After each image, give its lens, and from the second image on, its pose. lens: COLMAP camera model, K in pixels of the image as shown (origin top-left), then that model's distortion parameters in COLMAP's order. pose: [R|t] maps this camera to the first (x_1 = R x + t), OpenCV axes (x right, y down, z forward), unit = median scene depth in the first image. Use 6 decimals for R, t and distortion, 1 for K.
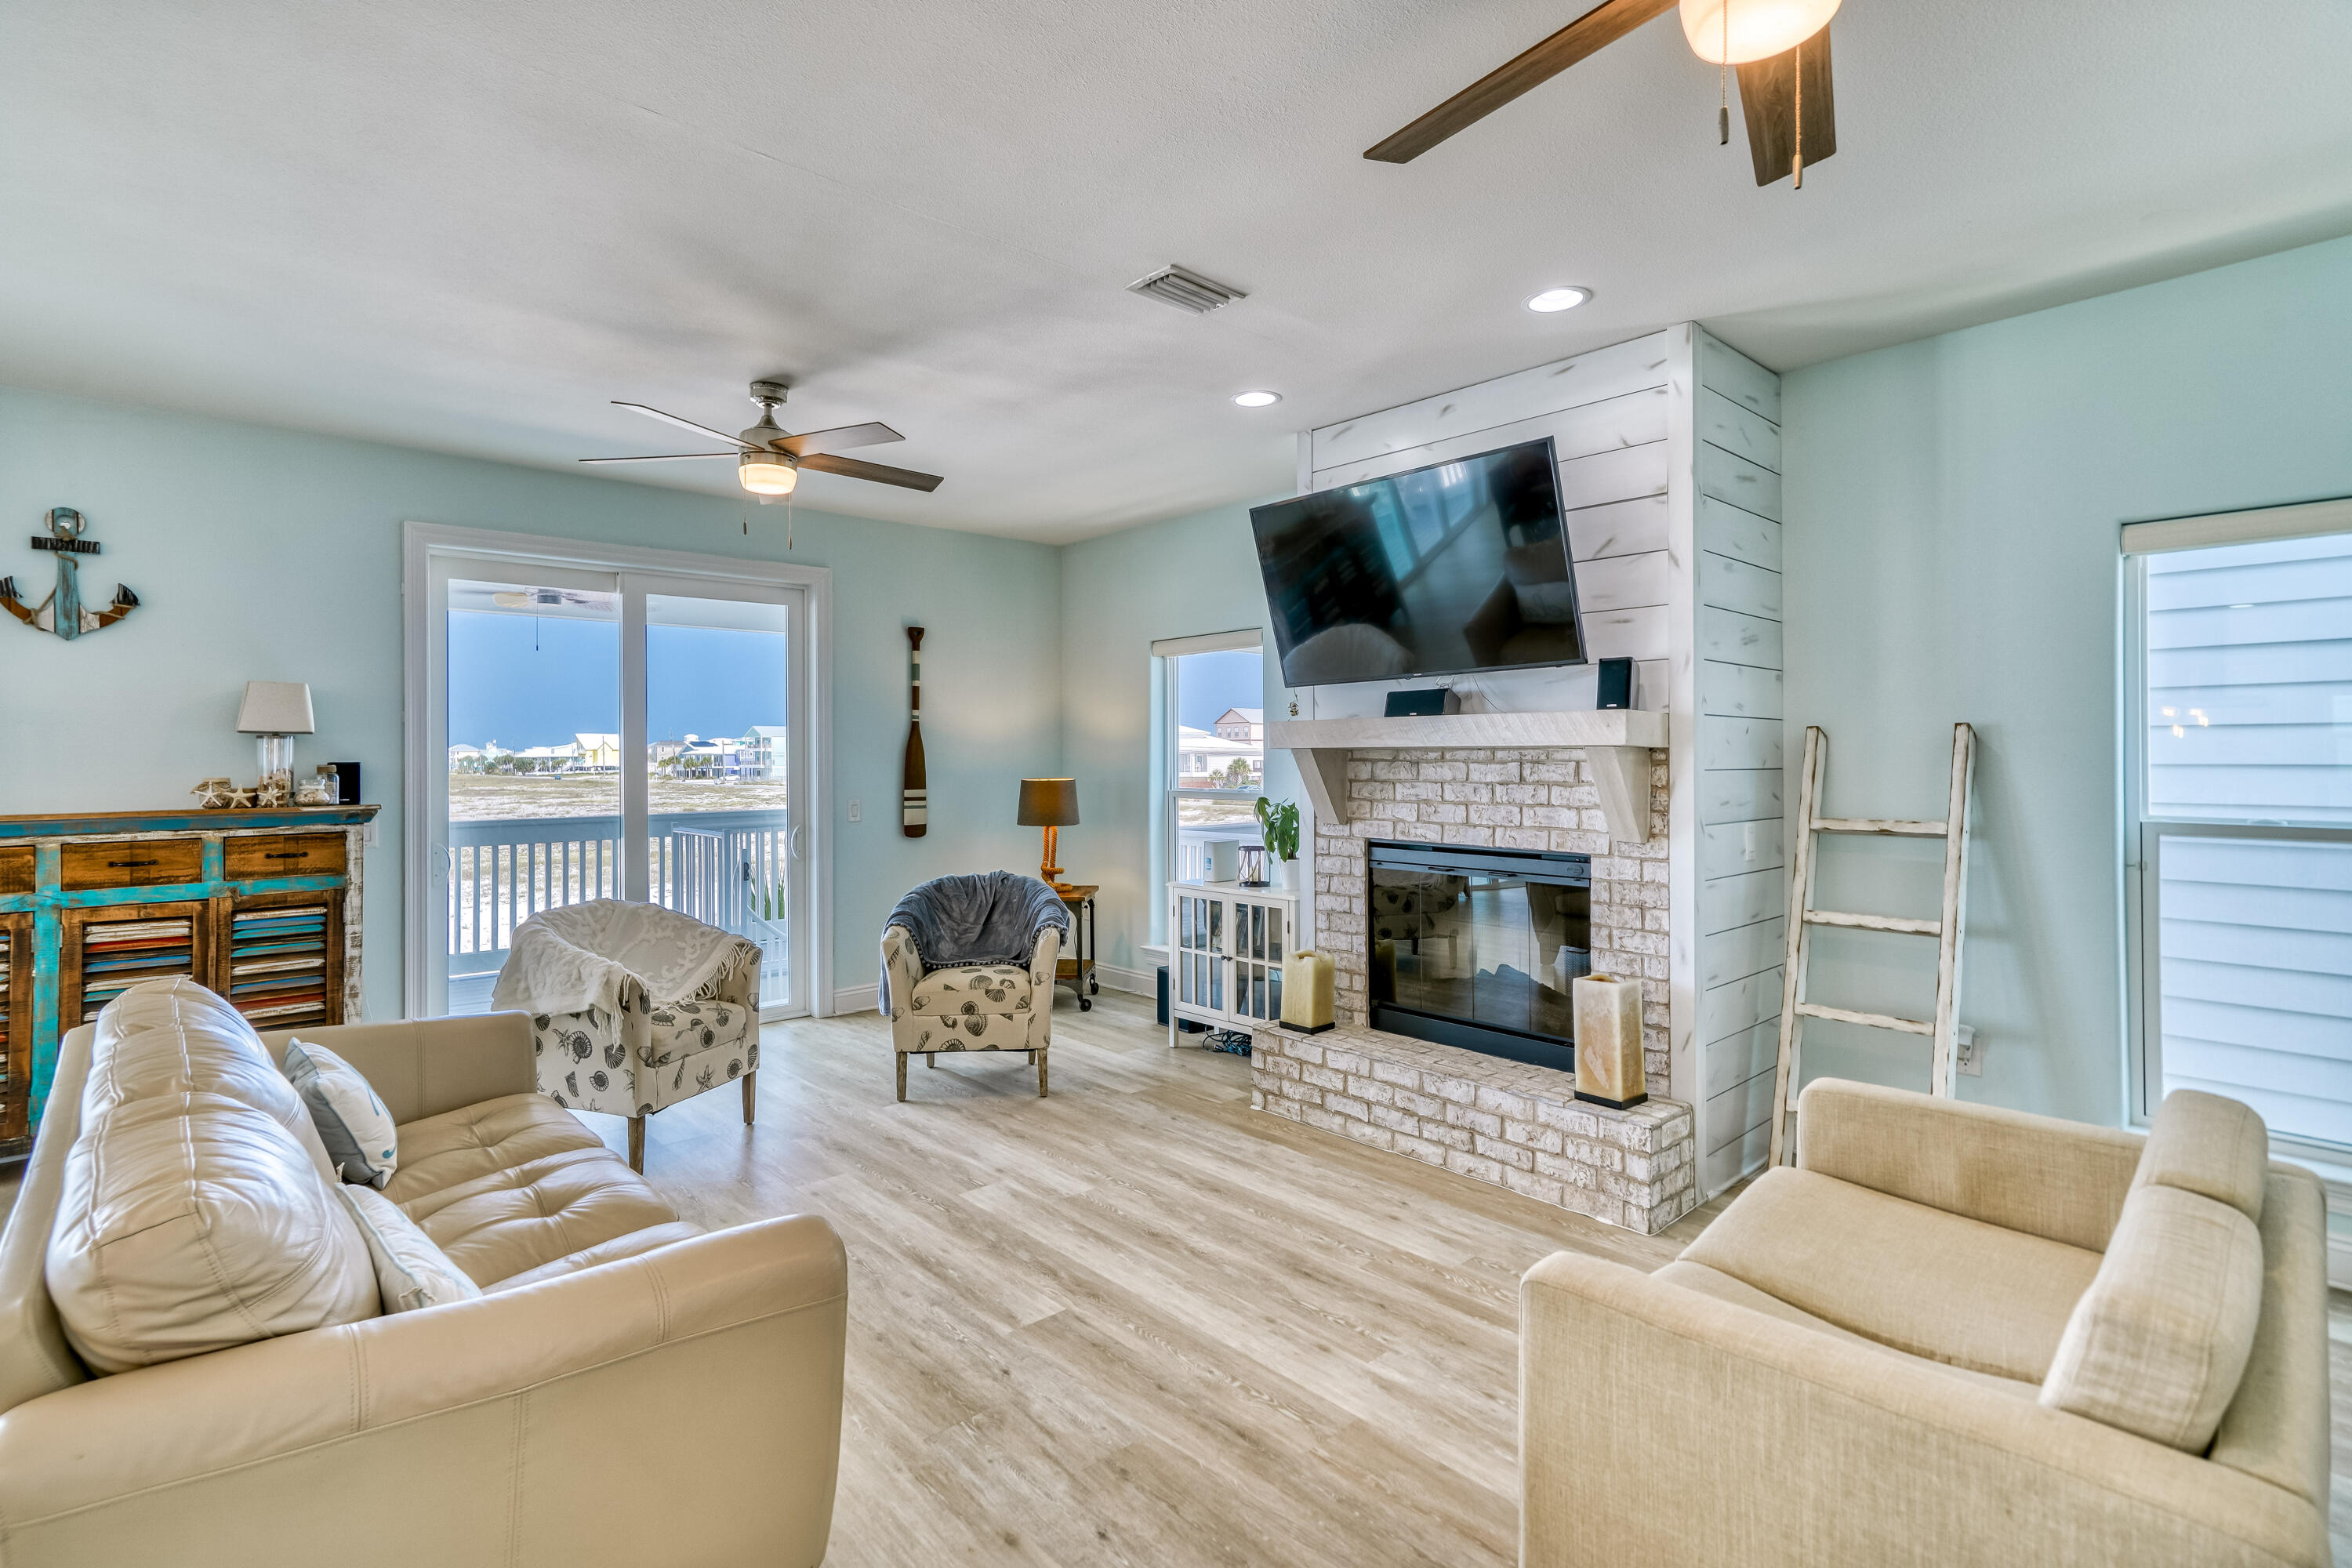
lens RADIAL K [[1100.7, 0, 1146.5], [0, 1100.7, 748.9], [0, 0, 1]] dist [0.002253, 0.004832]
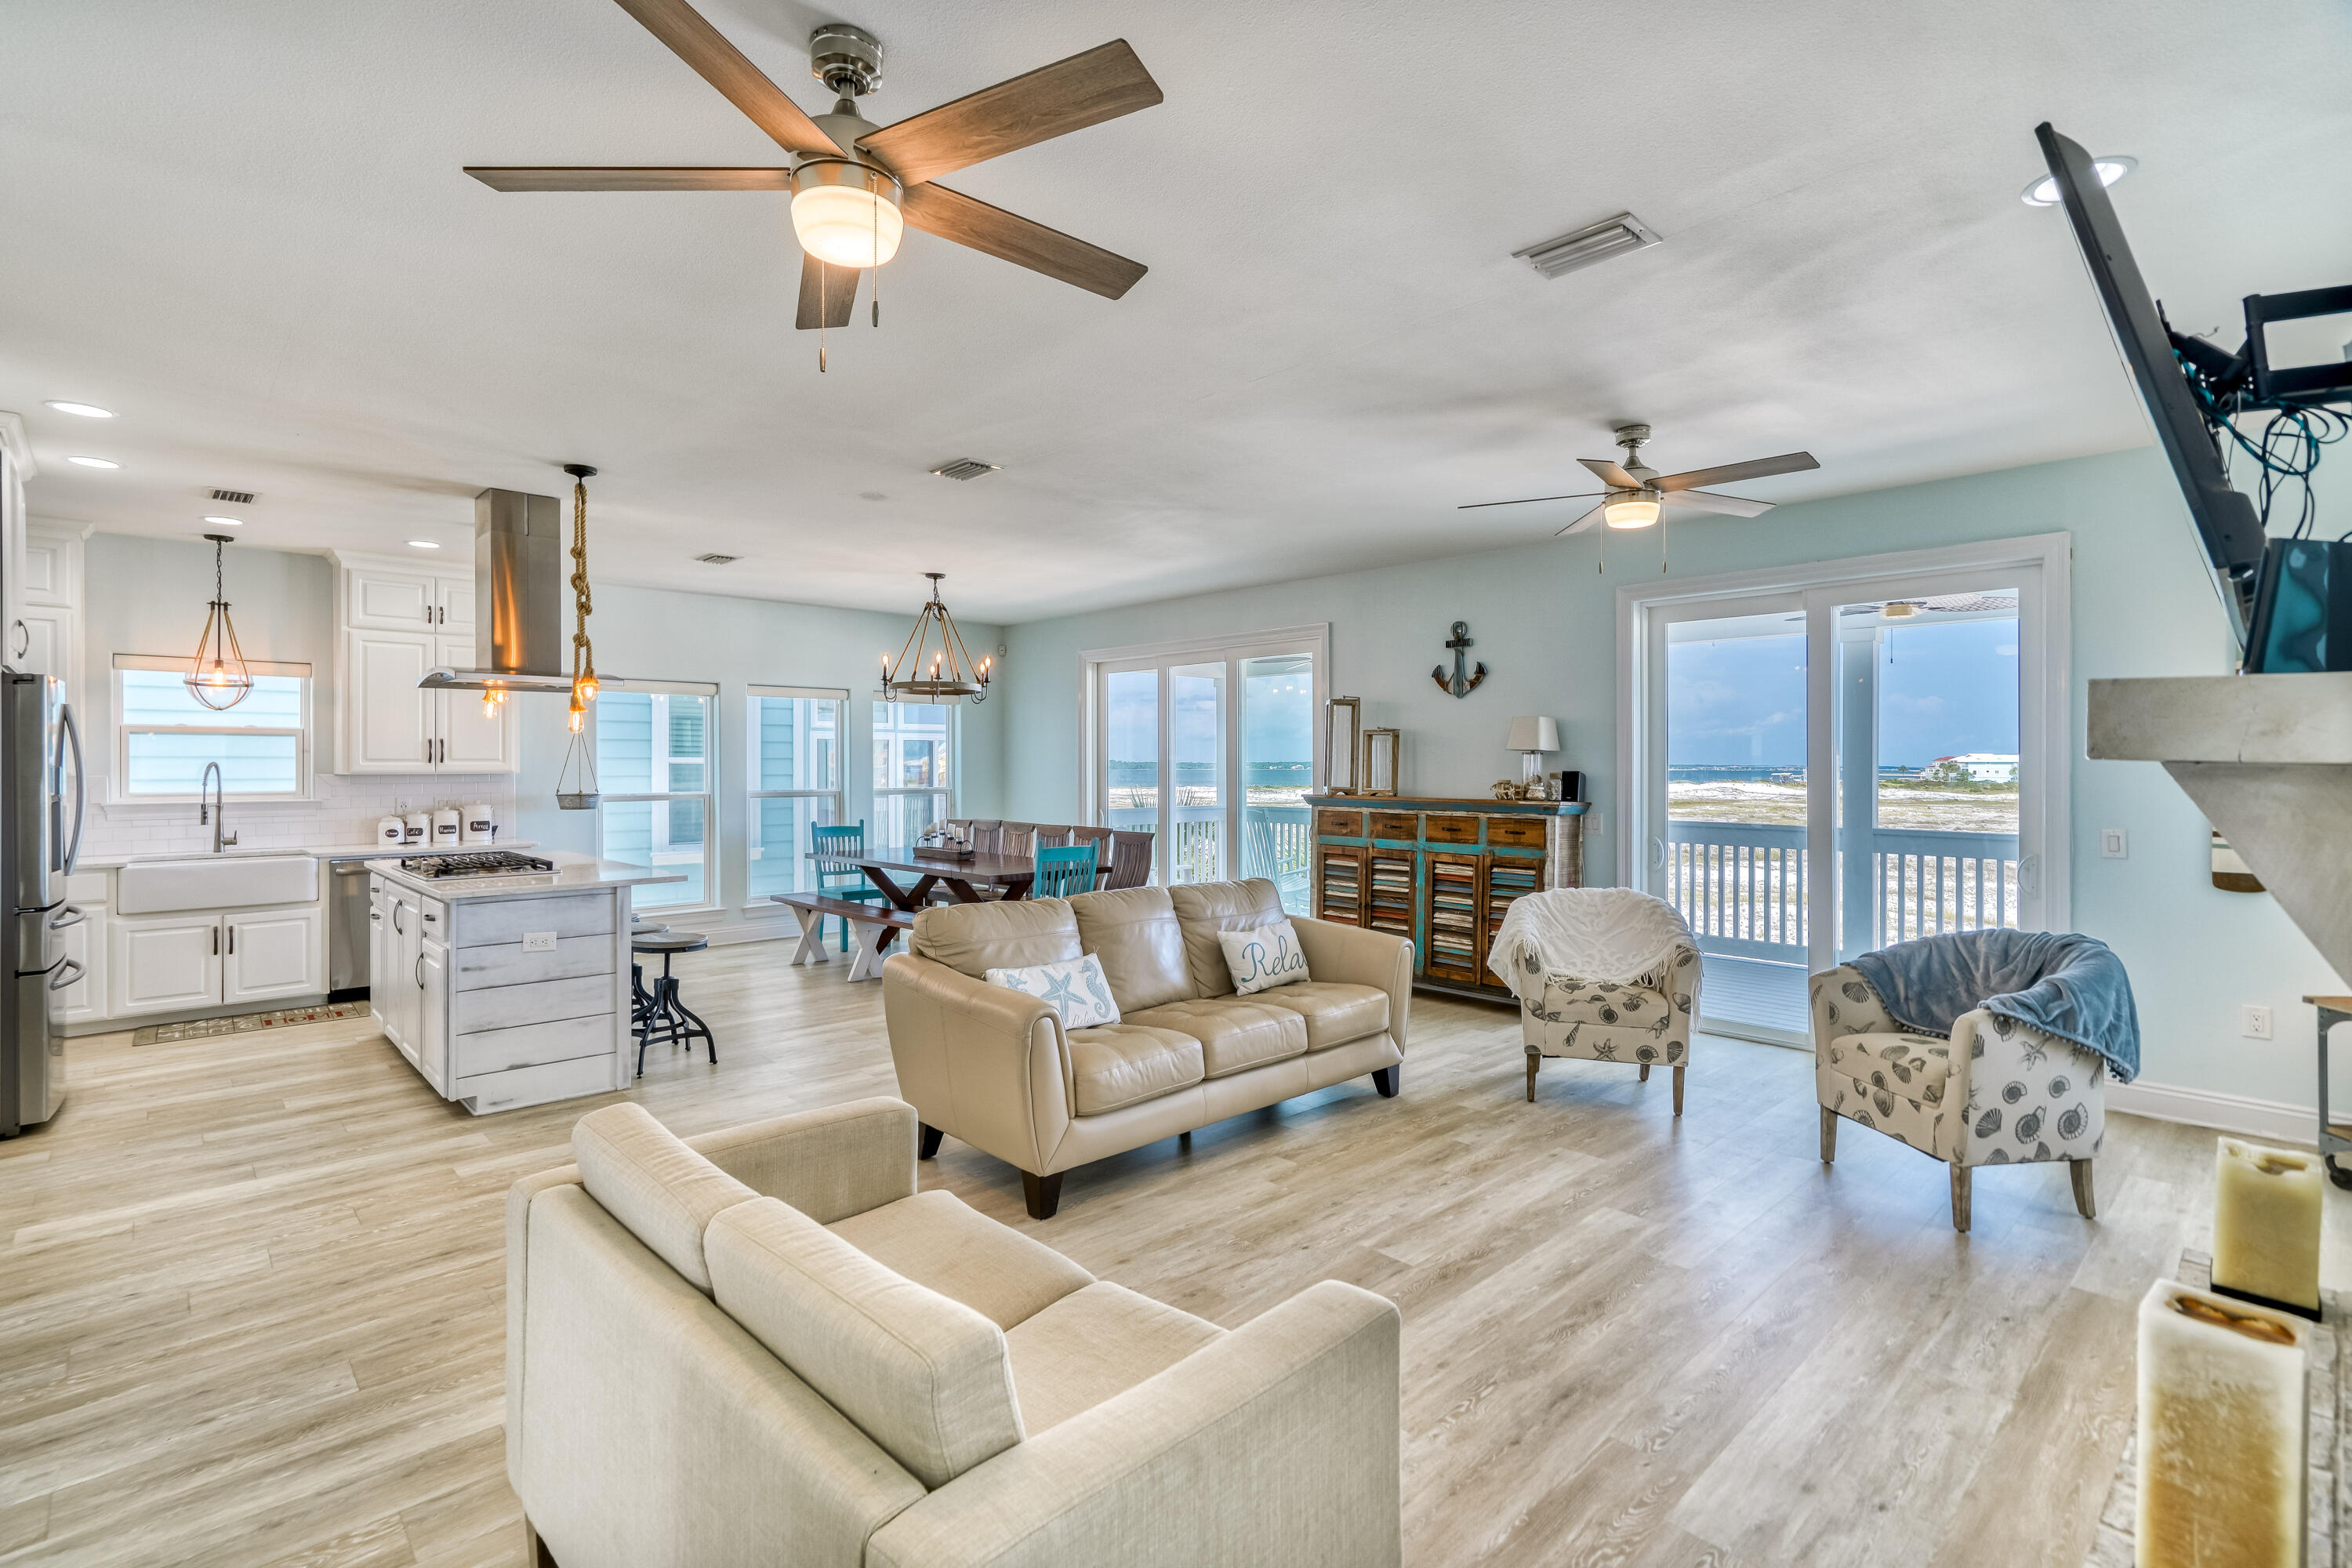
lens RADIAL K [[1100.7, 0, 1166.1], [0, 1100.7, 769.9], [0, 0, 1]] dist [0.002253, 0.004832]
pose [[0.020741, 0.009893, -0.999736, 0.770012], [0.005435, 0.999935, 0.010008, -0.007040], [0.999770, -0.005641, 0.020686, 0.540263]]
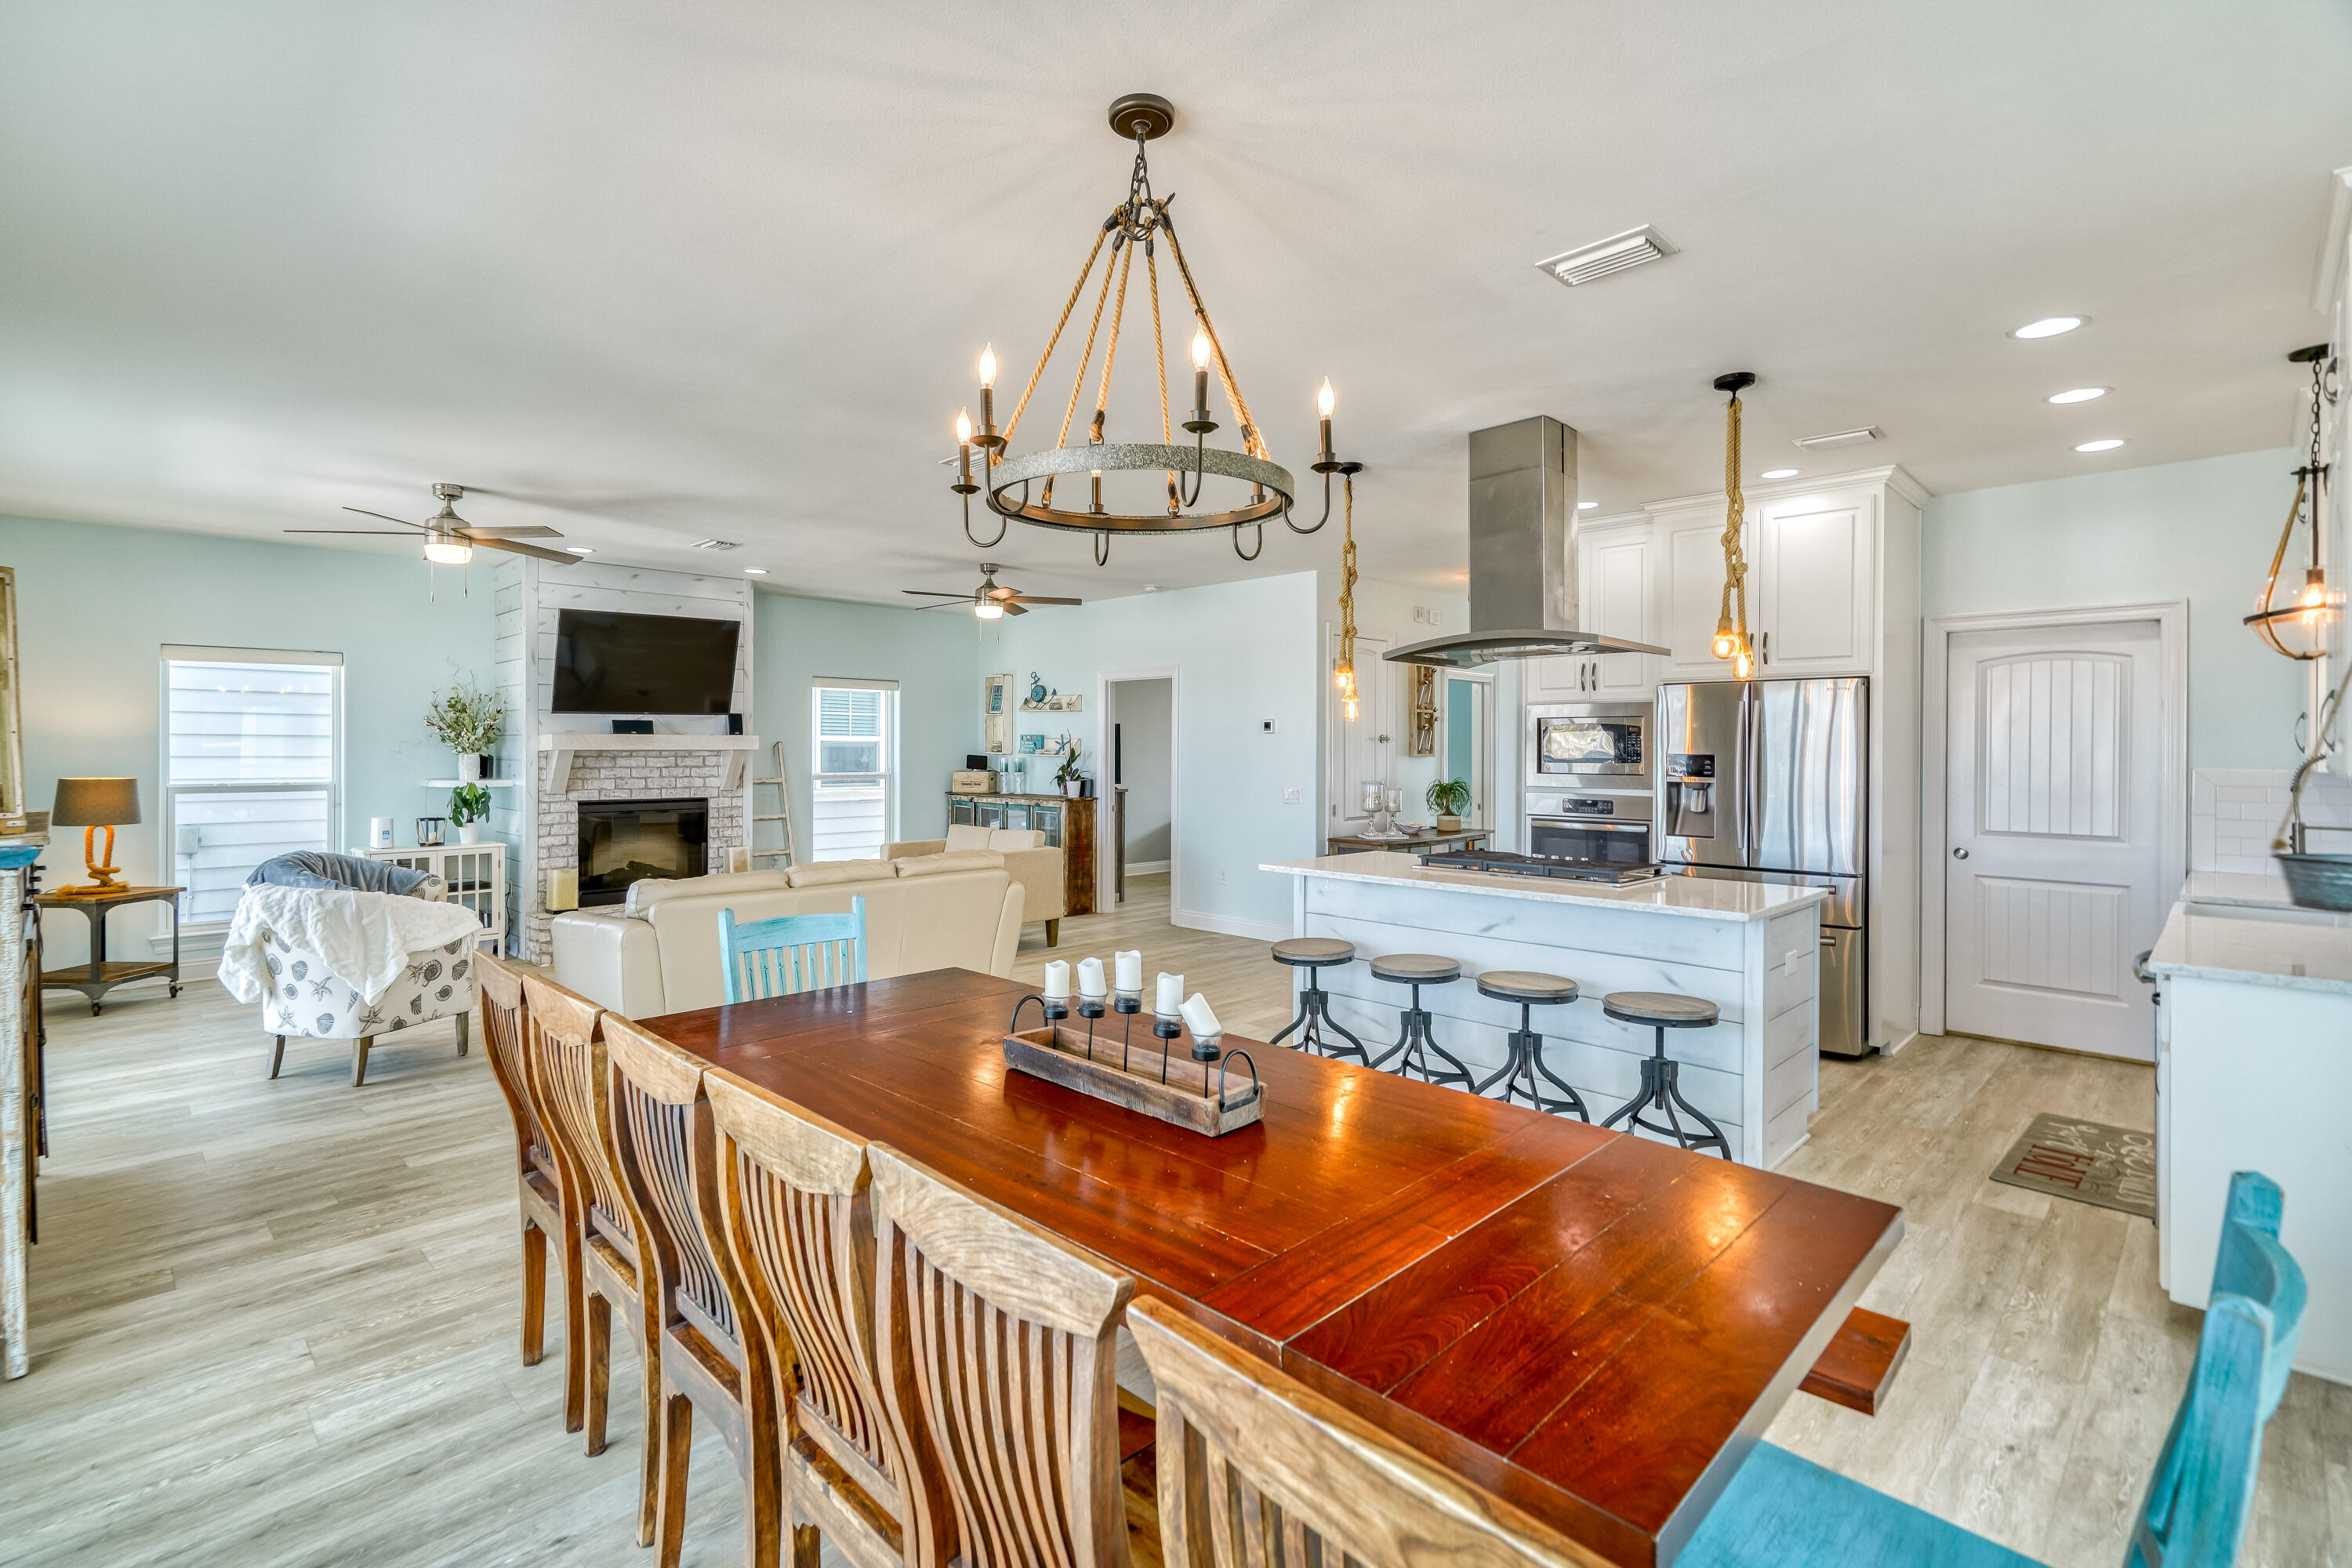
lens RADIAL K [[1100.7, 0, 1180.7], [0, 1100.7, 773.8], [0, 0, 1]] dist [0.002253, 0.004832]
pose [[-0.066630, -0.020055, 0.997576, -1.866765], [-0.005939, 0.999788, 0.019703, -0.003018], [-0.997760, -0.004612, -0.066735, 0.176827]]
